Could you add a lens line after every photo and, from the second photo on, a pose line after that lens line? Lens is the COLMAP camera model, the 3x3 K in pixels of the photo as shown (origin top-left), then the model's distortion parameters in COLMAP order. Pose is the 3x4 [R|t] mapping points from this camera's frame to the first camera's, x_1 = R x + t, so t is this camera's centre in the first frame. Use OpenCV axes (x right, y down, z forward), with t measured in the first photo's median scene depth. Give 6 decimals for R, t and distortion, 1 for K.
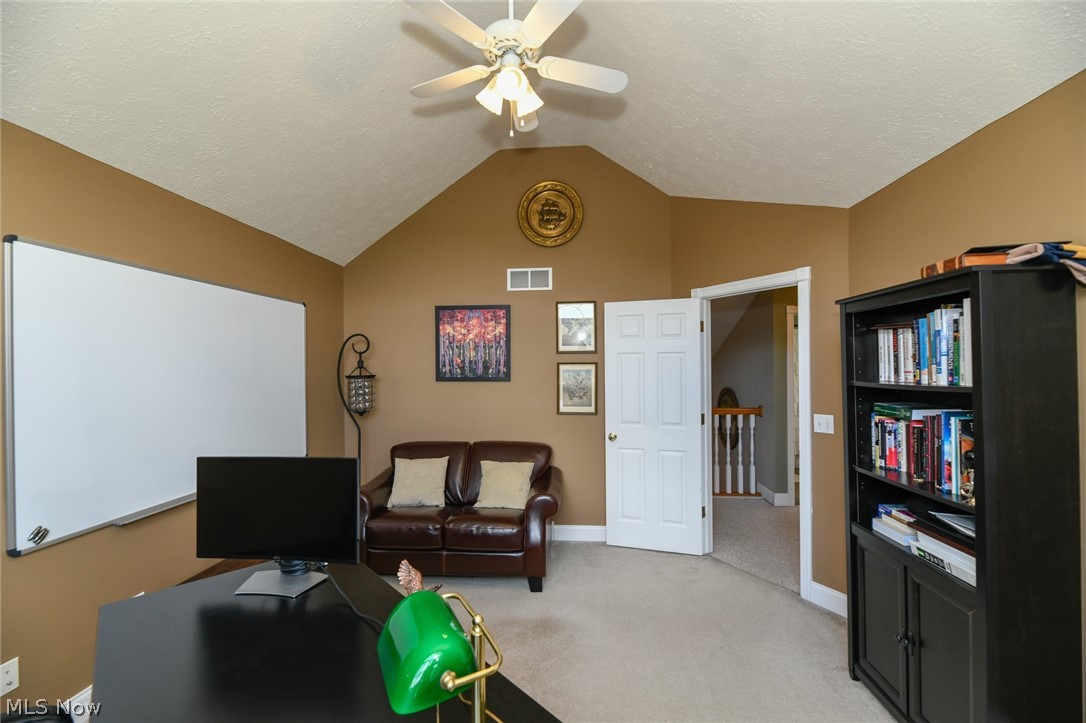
lens RADIAL K [[439.8, 0, 543.8], [0, 439.8, 364.2], [0, 0, 1]] dist [0.000135, 0.000014]
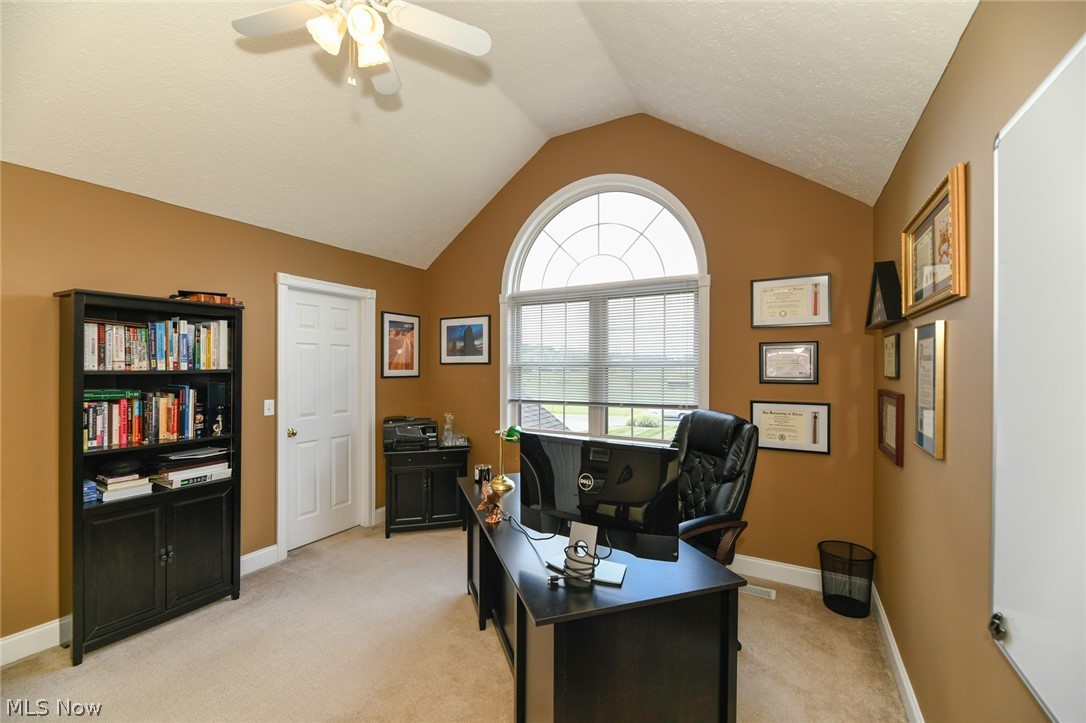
lens RADIAL K [[439.8, 0, 543.8], [0, 439.8, 364.2], [0, 0, 1]] dist [0.000135, 0.000014]
pose [[-0.906903, 0.002718, 0.421330, -0.781772], [-0.001728, 0.999947, -0.010171, 0.036751], [-0.421336, -0.009952, -0.906850, 1.647267]]
